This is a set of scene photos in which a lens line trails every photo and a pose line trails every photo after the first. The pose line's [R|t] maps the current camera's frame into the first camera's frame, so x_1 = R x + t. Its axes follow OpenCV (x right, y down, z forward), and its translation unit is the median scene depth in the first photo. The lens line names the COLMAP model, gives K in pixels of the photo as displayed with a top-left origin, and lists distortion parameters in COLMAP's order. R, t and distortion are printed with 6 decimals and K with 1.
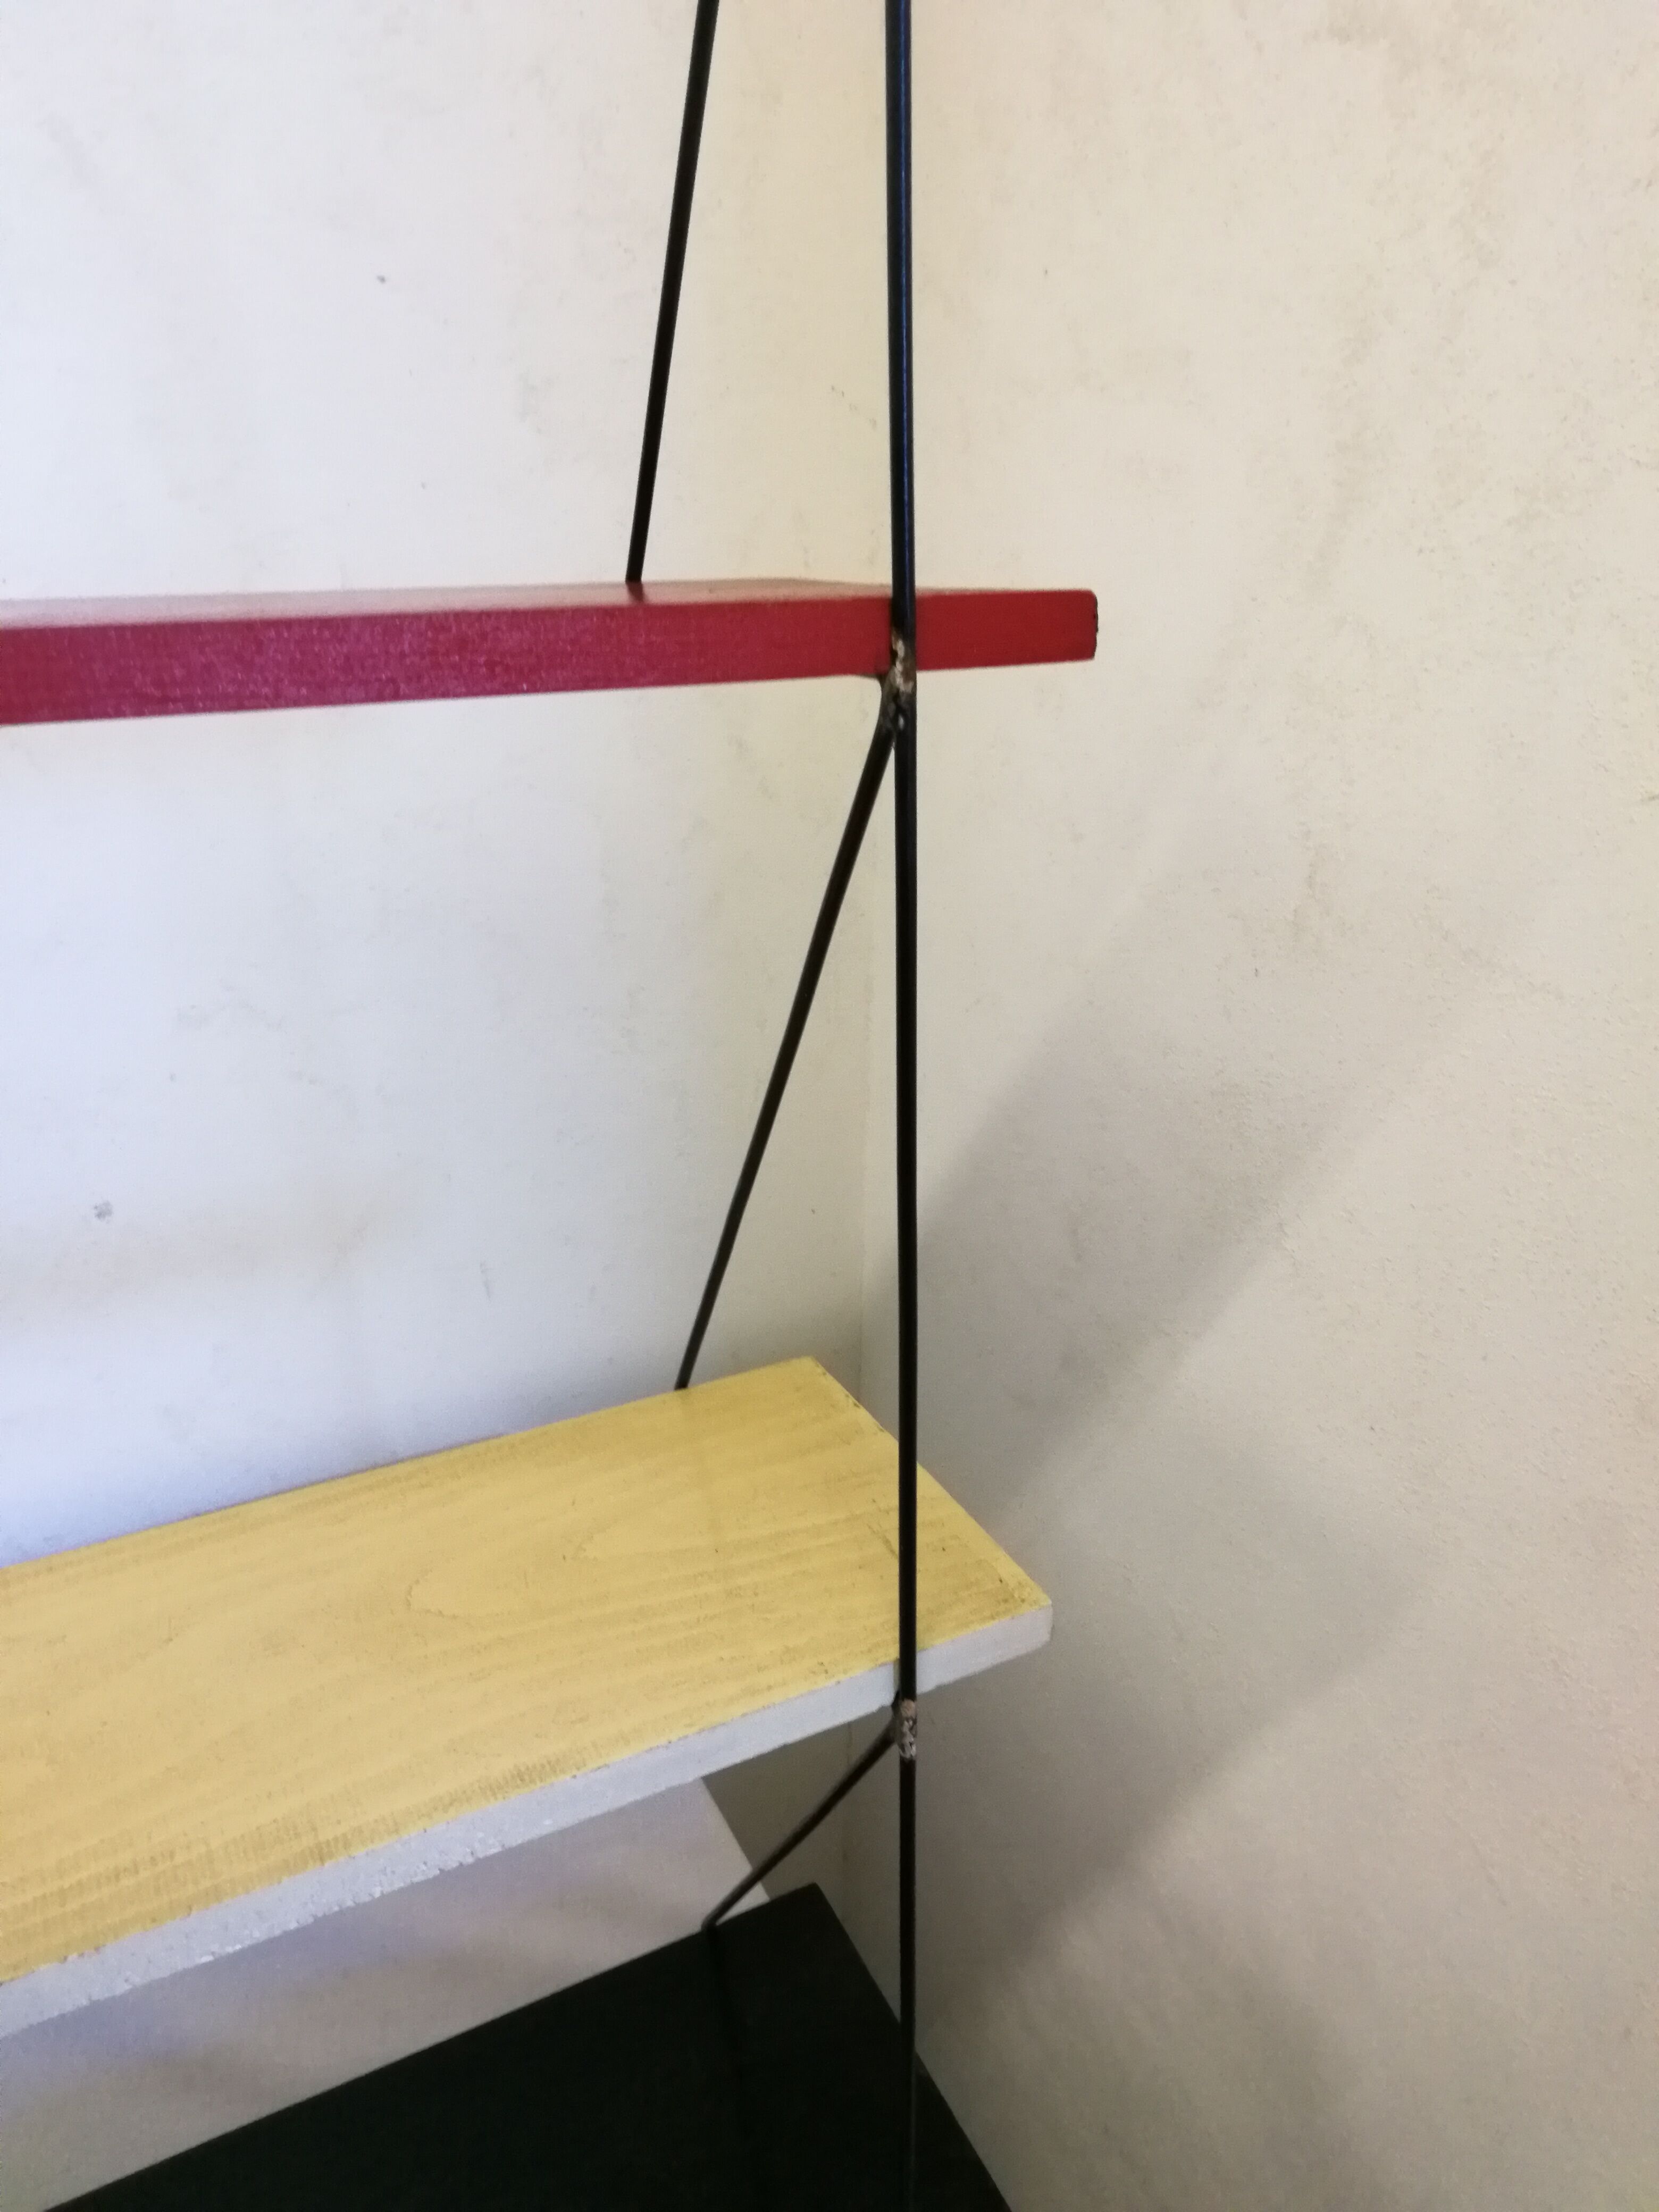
lens RADIAL K [[1552.4, 0, 830.1], [0, 1552.4, 1101.3], [0, 0, 1]] dist [0.009388, 0.001575]
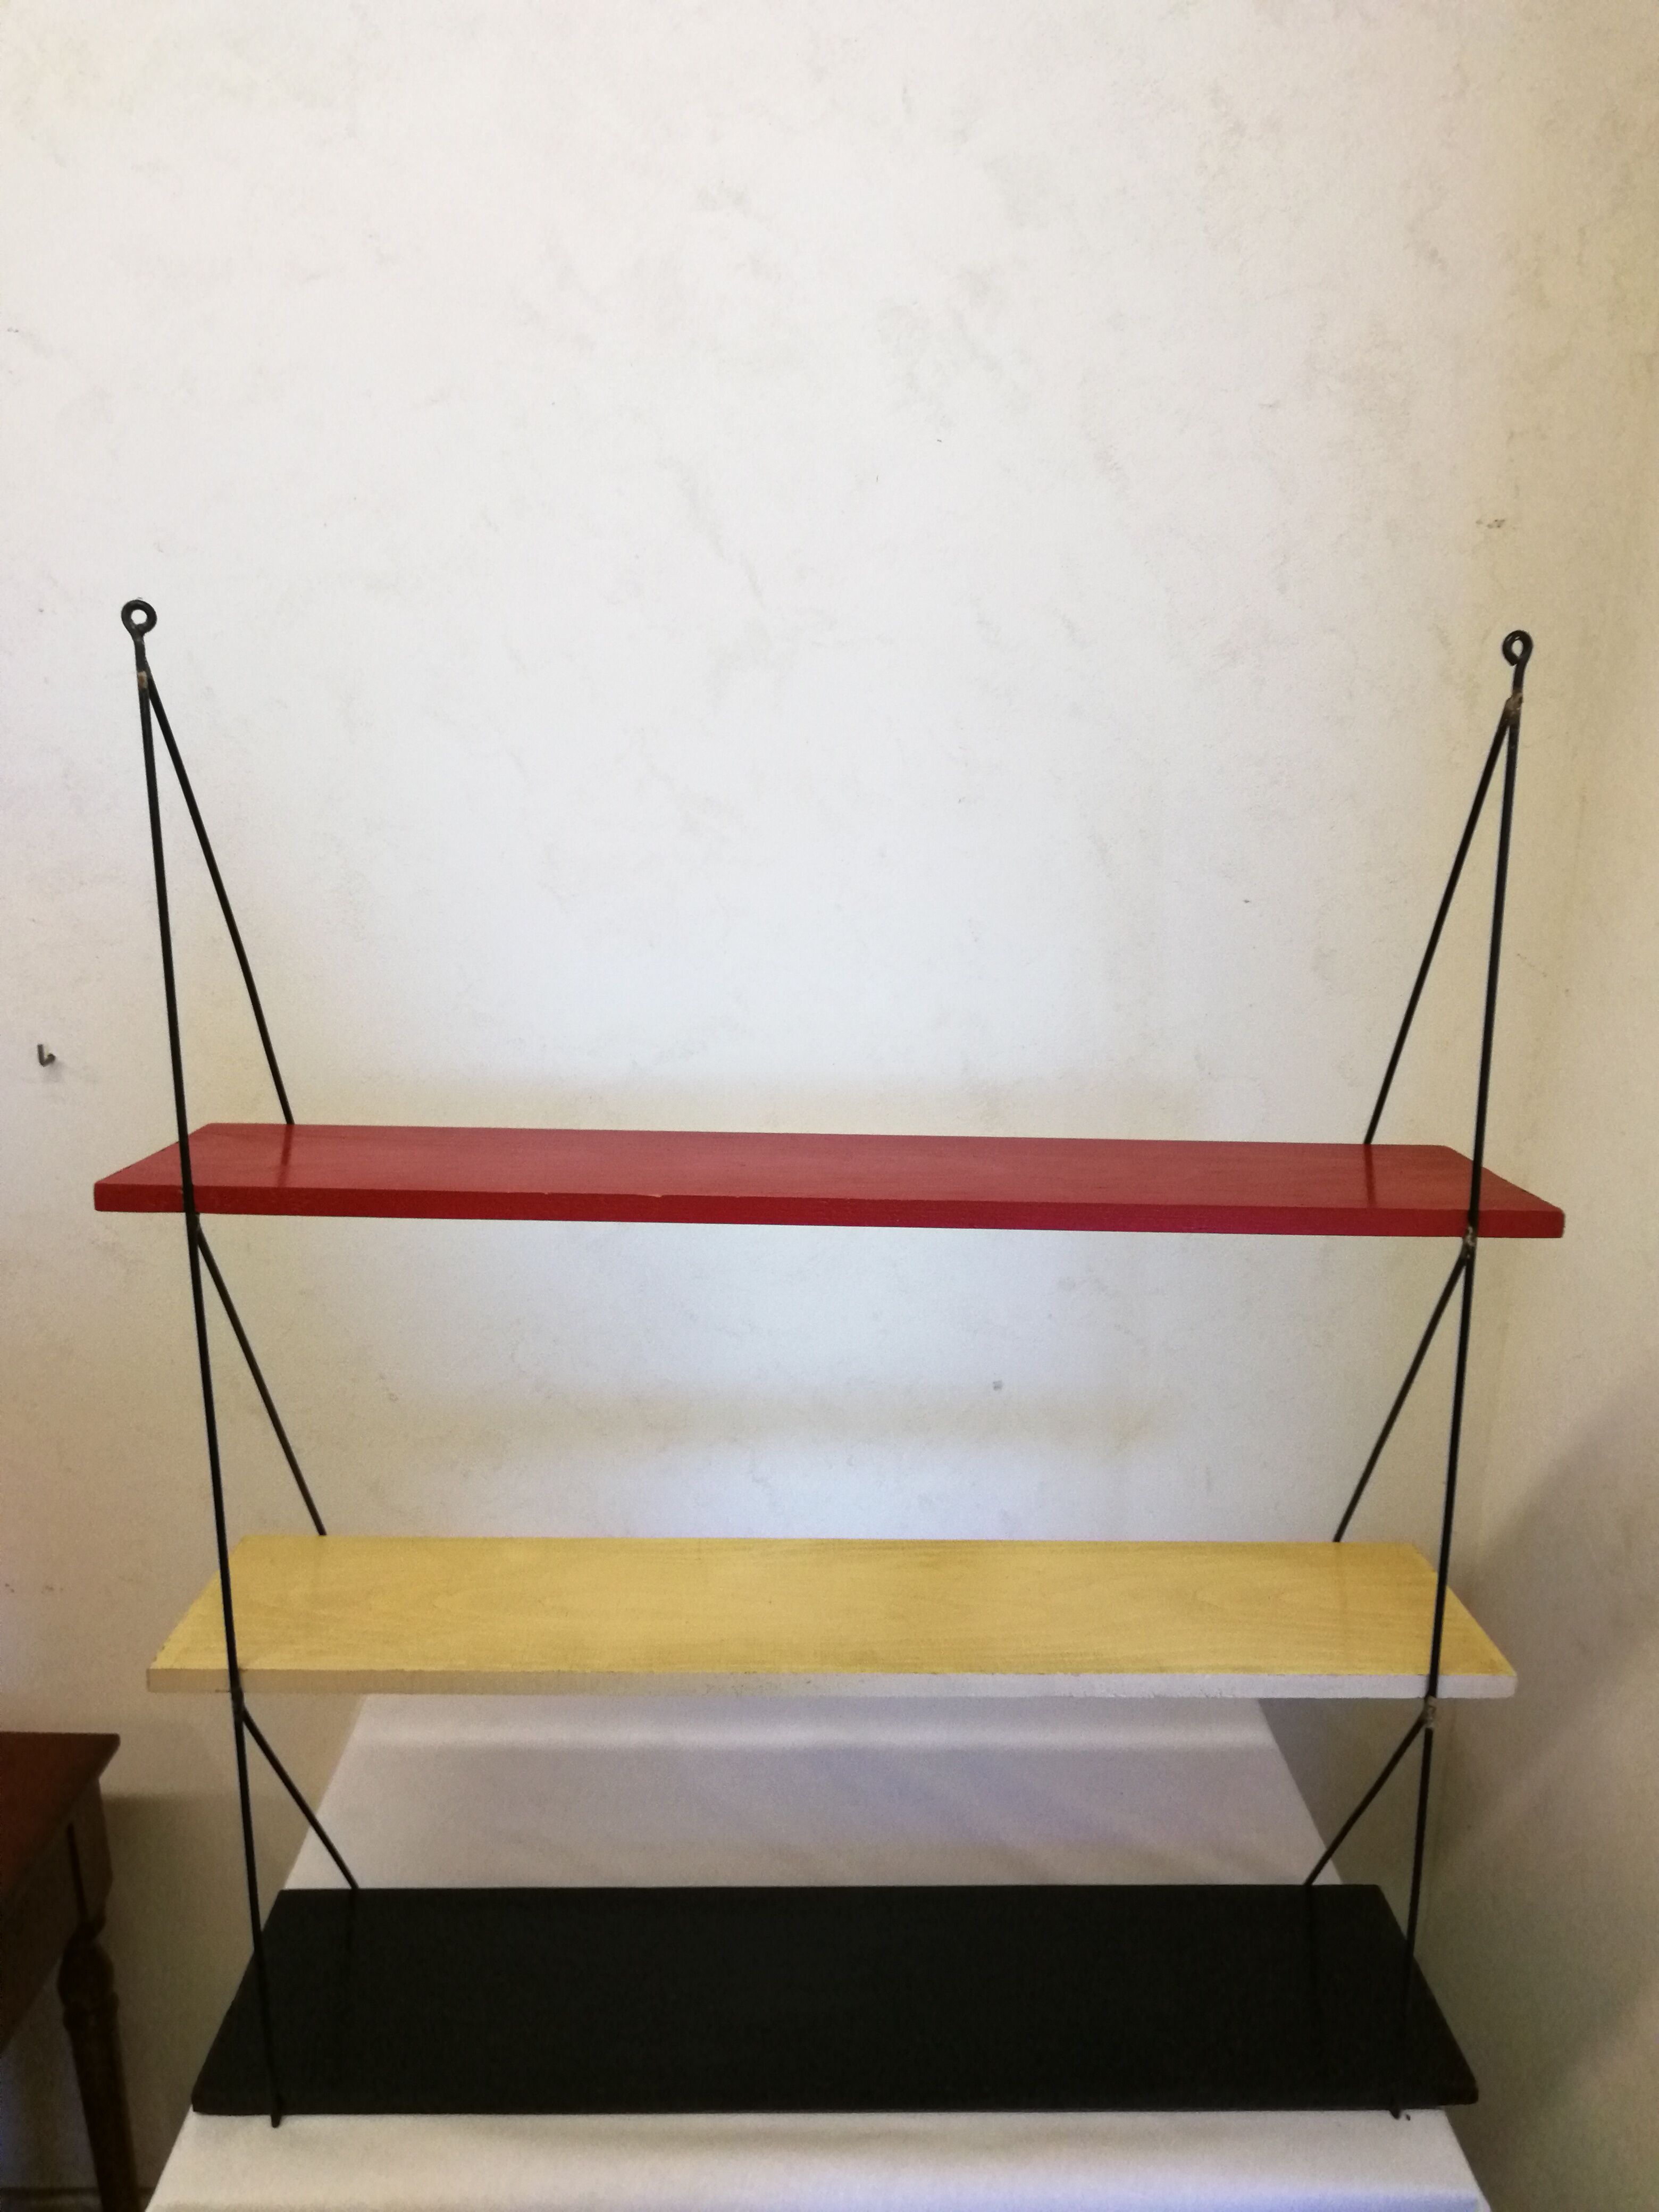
lens RADIAL K [[1552.4, 0, 830.1], [0, 1552.4, 1101.3], [0, 0, 1]] dist [0.009388, 0.001575]
pose [[0.898657, 0.111665, -0.424202, 0.115977], [-0.176047, 0.977568, -0.115620, -0.011520], [0.401776, 0.178583, 0.898156, -1.287288]]
